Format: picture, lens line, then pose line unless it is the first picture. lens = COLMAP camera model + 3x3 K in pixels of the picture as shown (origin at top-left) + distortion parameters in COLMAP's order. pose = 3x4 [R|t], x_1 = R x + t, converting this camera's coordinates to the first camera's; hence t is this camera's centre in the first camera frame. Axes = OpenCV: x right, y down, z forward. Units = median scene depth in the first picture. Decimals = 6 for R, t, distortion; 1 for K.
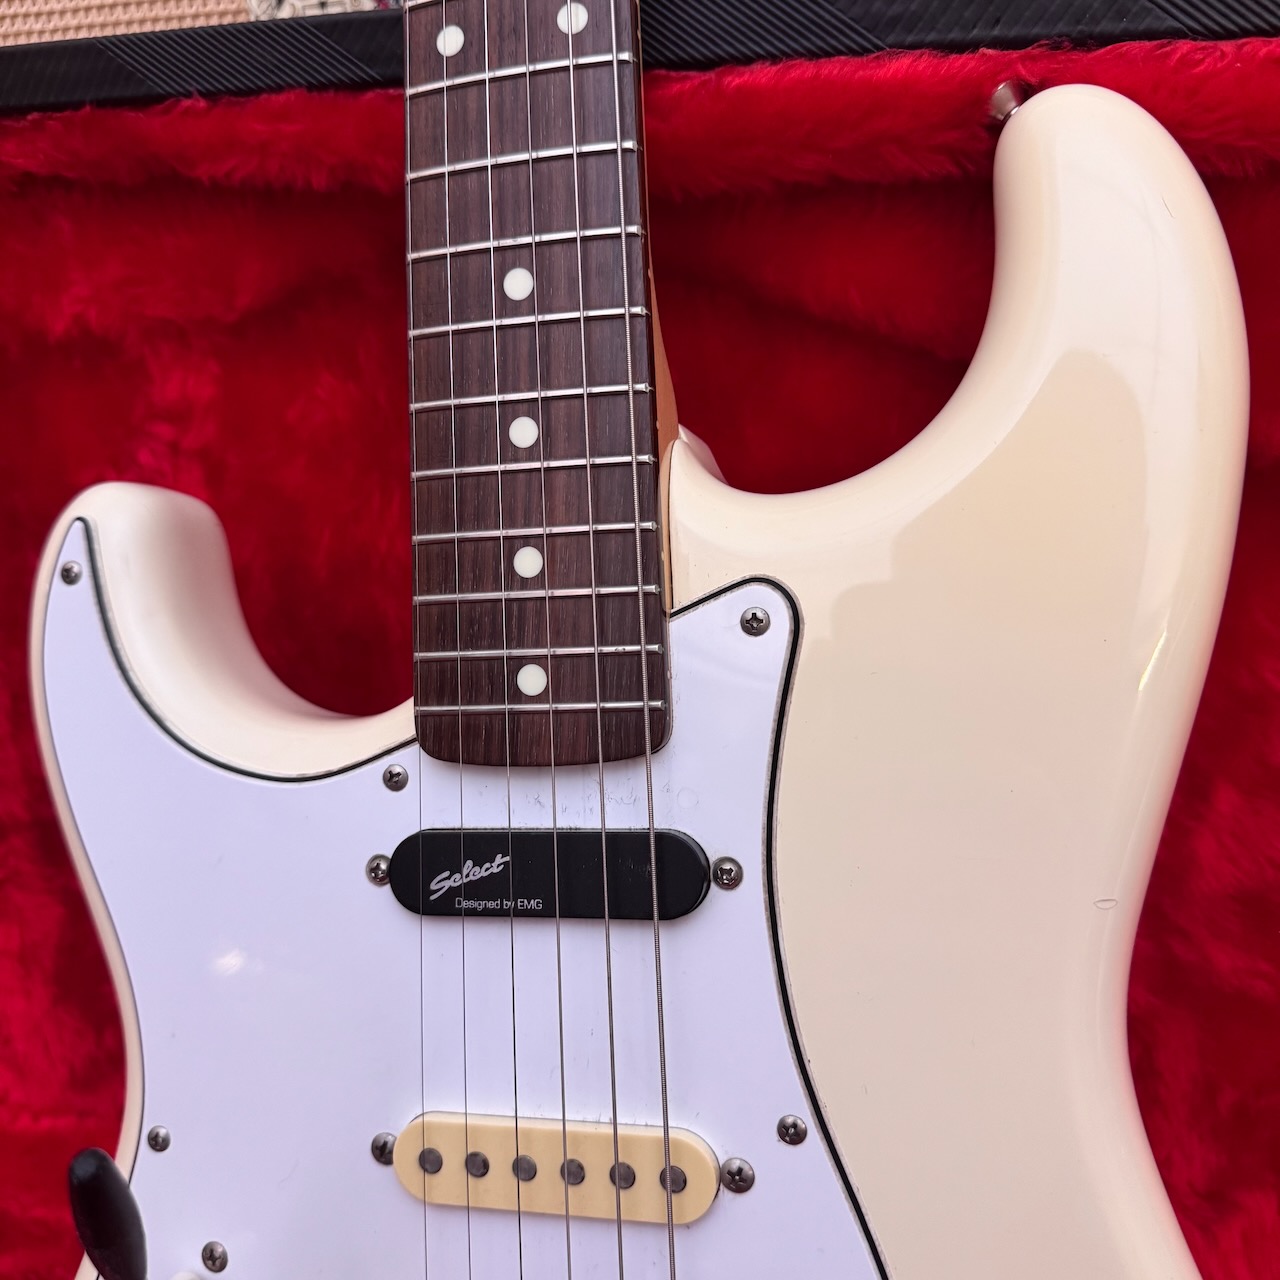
lens RADIAL K [[1218.9, 0, 640.0], [0, 1218.9, 640.0], [0, 0, 1]] dist [0.116478, -0.255506]
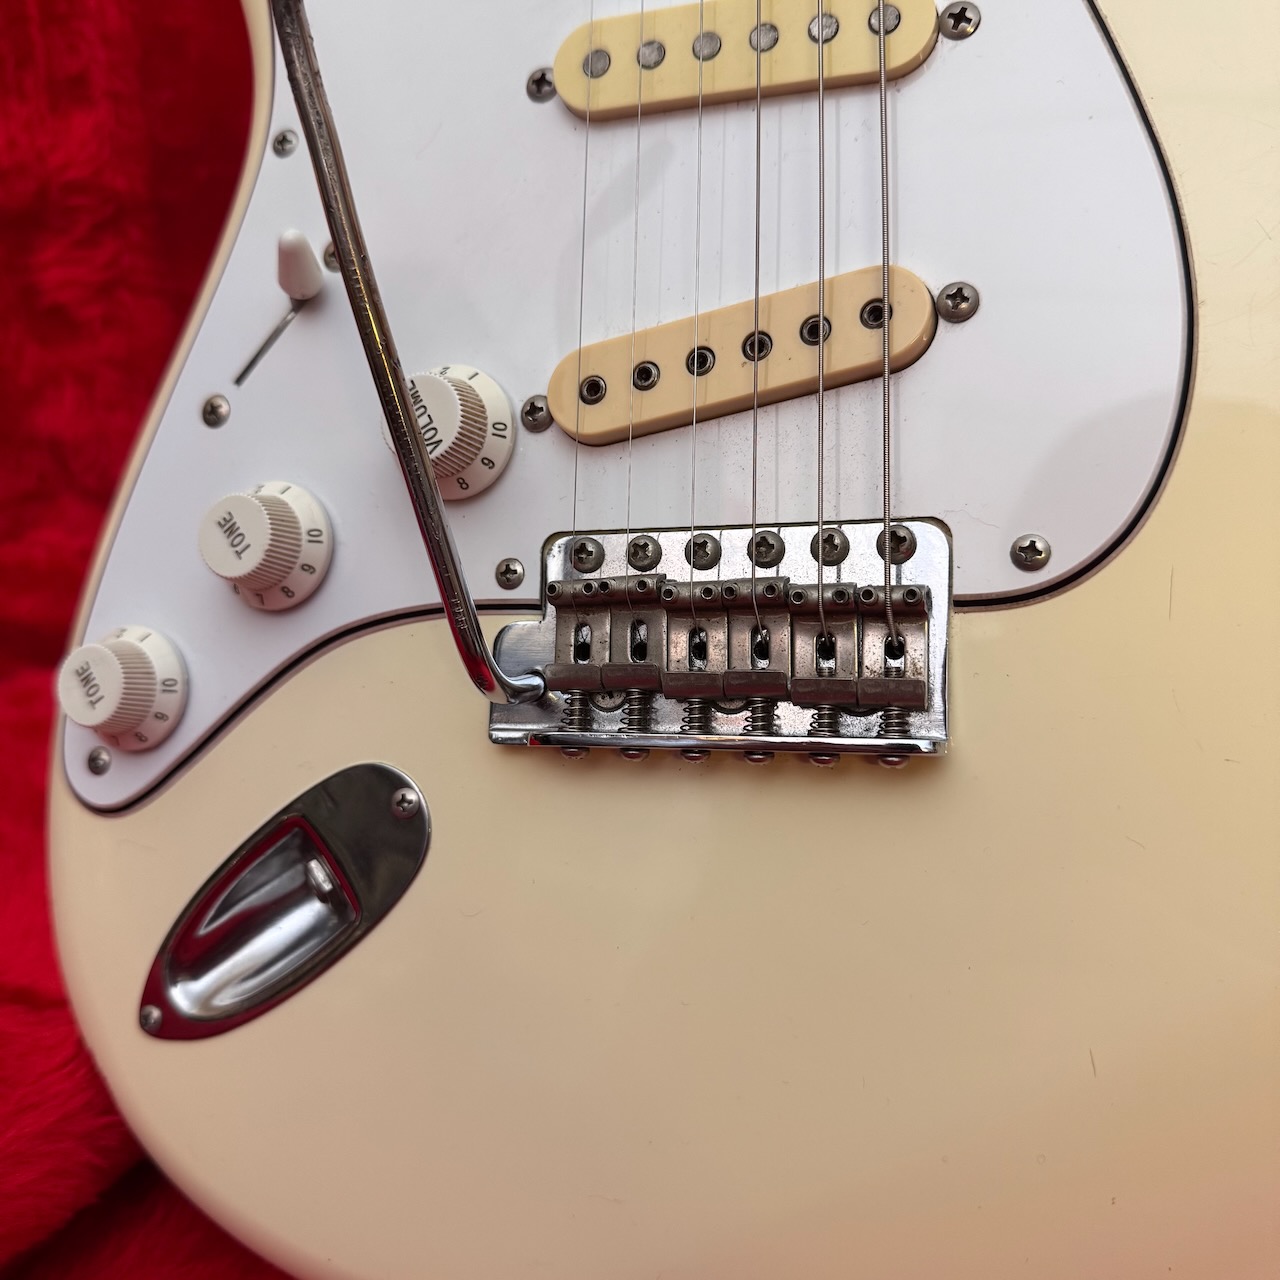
lens RADIAL K [[1232.1, 0, 645.6], [0, 1232.1, 640.5], [0, 0, 1]] dist [0.003074, -0.074378]
pose [[0.997099, 0.042823, -0.062923, -0.064370], [-0.045565, 0.998044, -0.042808, 0.880561], [0.060967, 0.045551, 0.997100, 0.157469]]
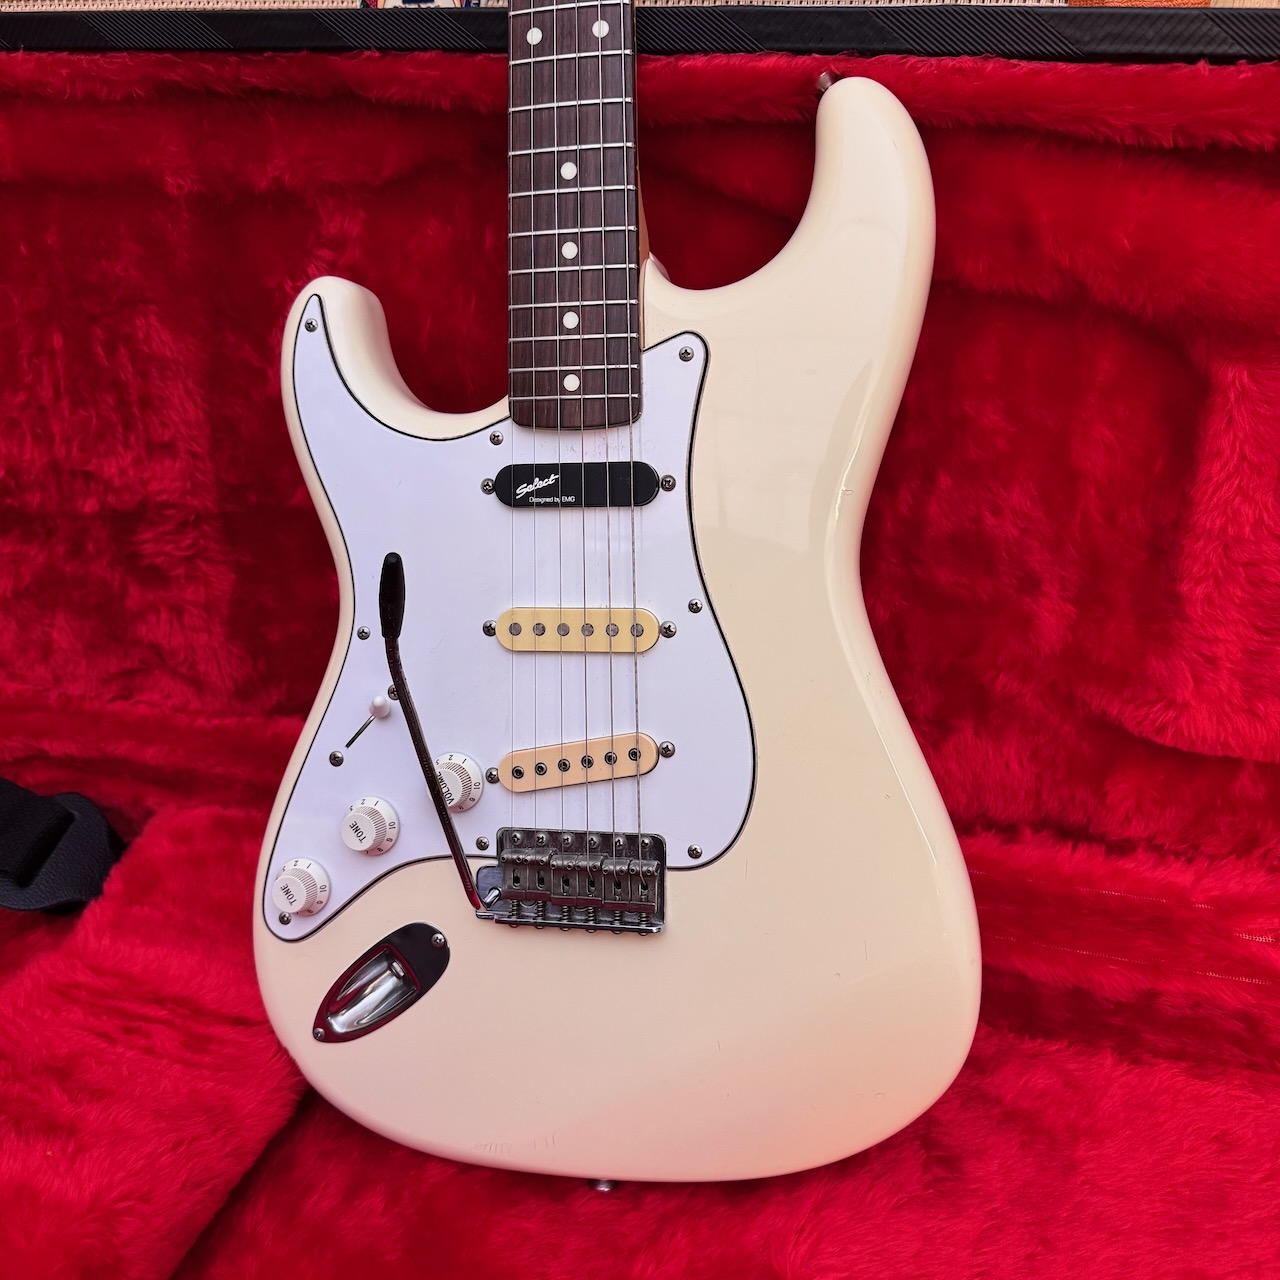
lens RADIAL K [[1196.3, 0, 634.7], [0, 1196.3, 640.8], [0, 0, 1]] dist [0.164820, -0.375496]
pose [[0.998787, 0.022805, 0.043641, -0.061890], [-0.026788, 0.995308, 0.092978, 0.260064], [-0.041316, -0.094035, 0.994711, -0.956249]]
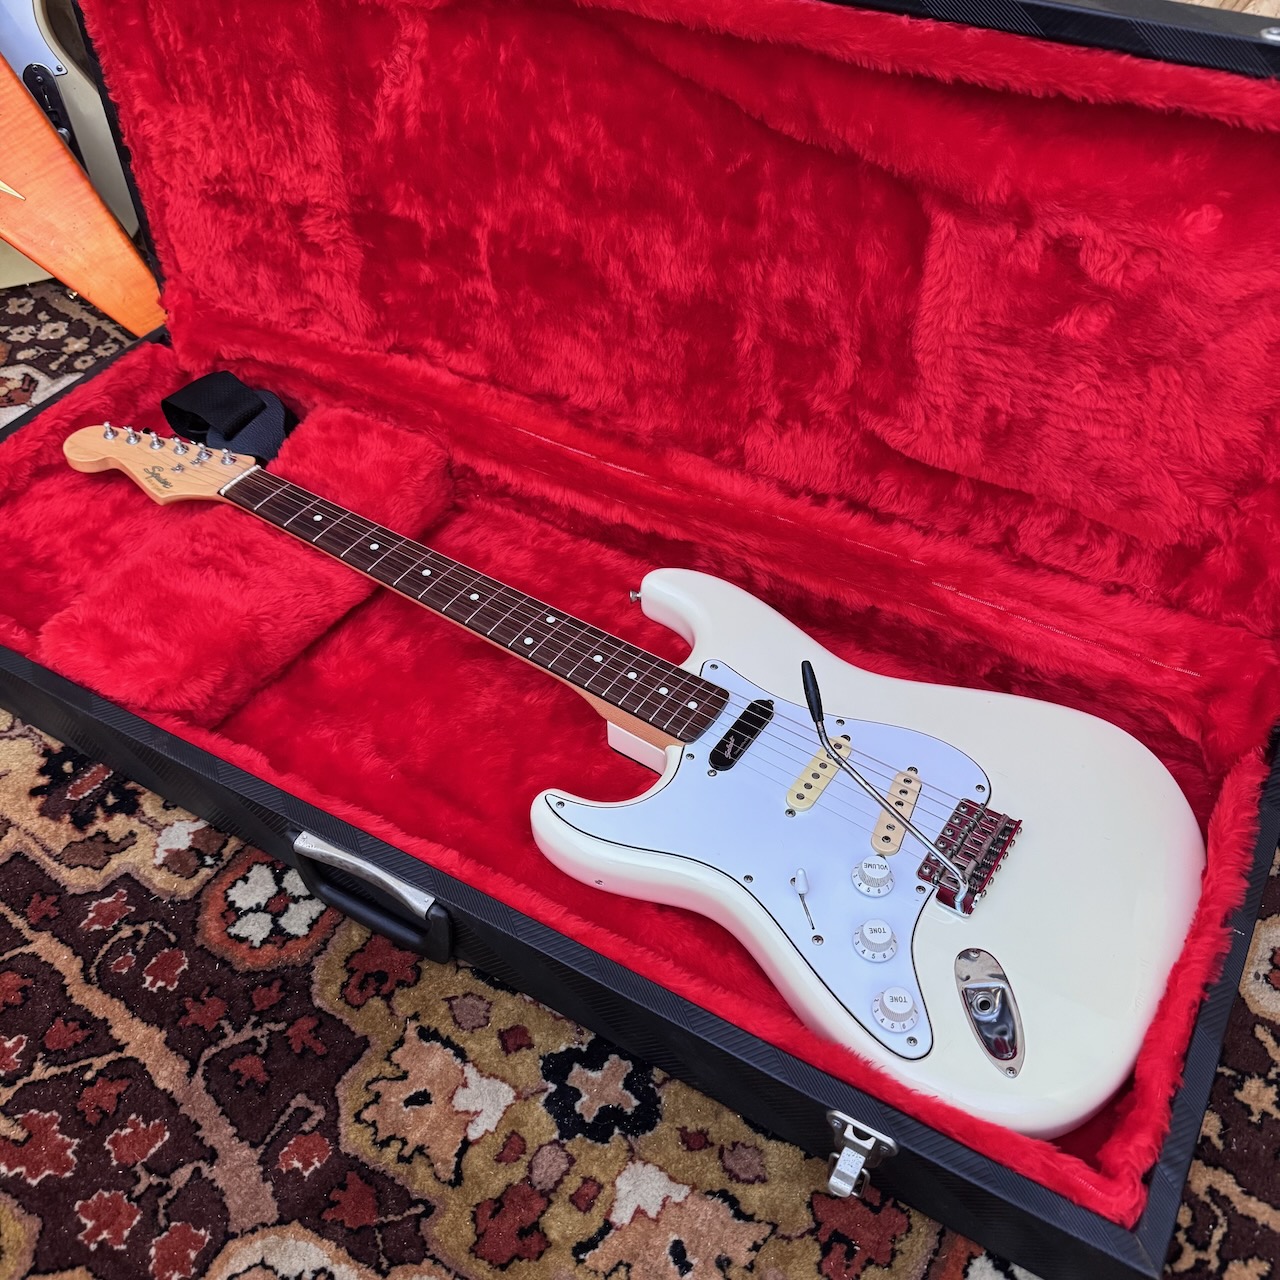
lens RADIAL K [[1196.3, 0, 634.7], [0, 1196.3, 640.8], [0, 0, 1]] dist [0.164820, -0.375496]
pose [[0.974886, 0.169658, -0.144270, 0.850251], [-0.089965, 0.892611, 0.441760, -0.336342], [0.203725, -0.417687, 0.885457, -2.158937]]
